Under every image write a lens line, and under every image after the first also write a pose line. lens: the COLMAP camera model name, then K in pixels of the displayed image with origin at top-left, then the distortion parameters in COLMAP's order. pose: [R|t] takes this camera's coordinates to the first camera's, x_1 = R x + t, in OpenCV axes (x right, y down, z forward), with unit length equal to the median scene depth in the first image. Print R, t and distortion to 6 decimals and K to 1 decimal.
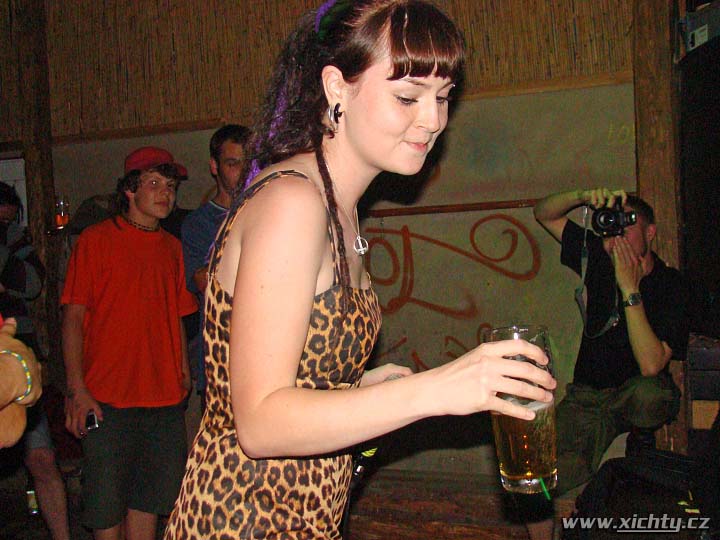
lens RADIAL K [[713.4, 0, 360.0], [0, 713.4, 270.0], [0, 0, 1]] dist [0.004046, -0.000448]
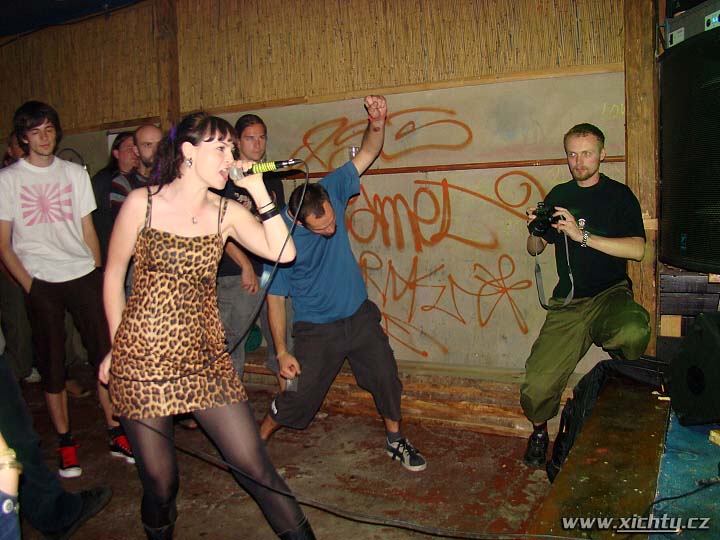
lens RADIAL K [[705.8, 0, 360.0], [0, 705.8, 270.0], [0, 0, 1]] dist [0.004154, 0.018248]
pose [[0.996562, 0.016076, -0.081270, 0.017495], [-0.005652, 0.991899, 0.126906, -0.061075], [0.082652, -0.126011, 0.988580, -0.312801]]
